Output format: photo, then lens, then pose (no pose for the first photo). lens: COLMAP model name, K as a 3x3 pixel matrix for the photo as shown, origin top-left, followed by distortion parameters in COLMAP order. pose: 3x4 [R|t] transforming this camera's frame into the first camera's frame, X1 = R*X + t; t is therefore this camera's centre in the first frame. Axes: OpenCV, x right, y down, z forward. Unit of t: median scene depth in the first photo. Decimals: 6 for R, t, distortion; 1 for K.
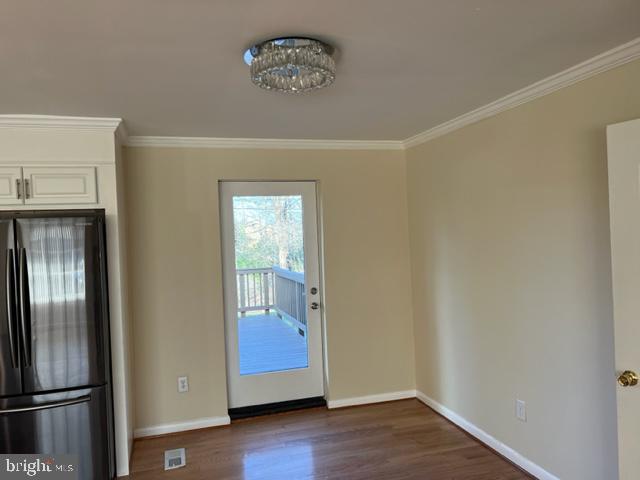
lens RADIAL K [[478.4, 0, 323.2], [0, 478.4, 238.5], [0, 0, 1]] dist [0.026992, -0.060110]
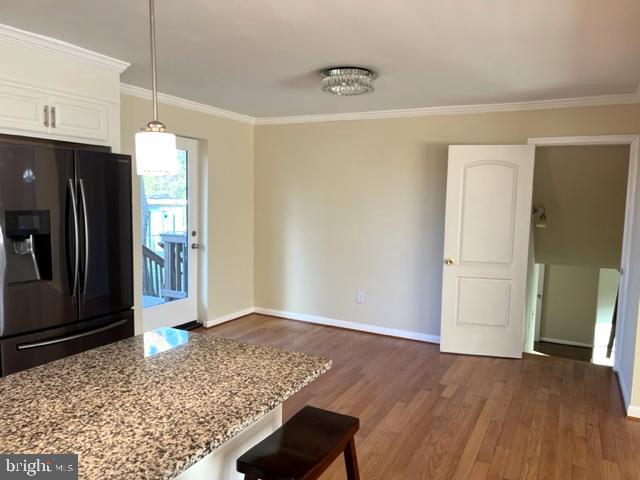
lens RADIAL K [[478.4, 0, 318.6], [0, 478.4, 243.3], [0, 0, 1]] dist [0.026992, -0.060110]
pose [[0.694524, -0.014660, 0.719320, -0.723379], [-0.044682, 0.996984, 0.063460, 0.048789], [-0.718081, -0.076215, 0.691774, -0.051213]]
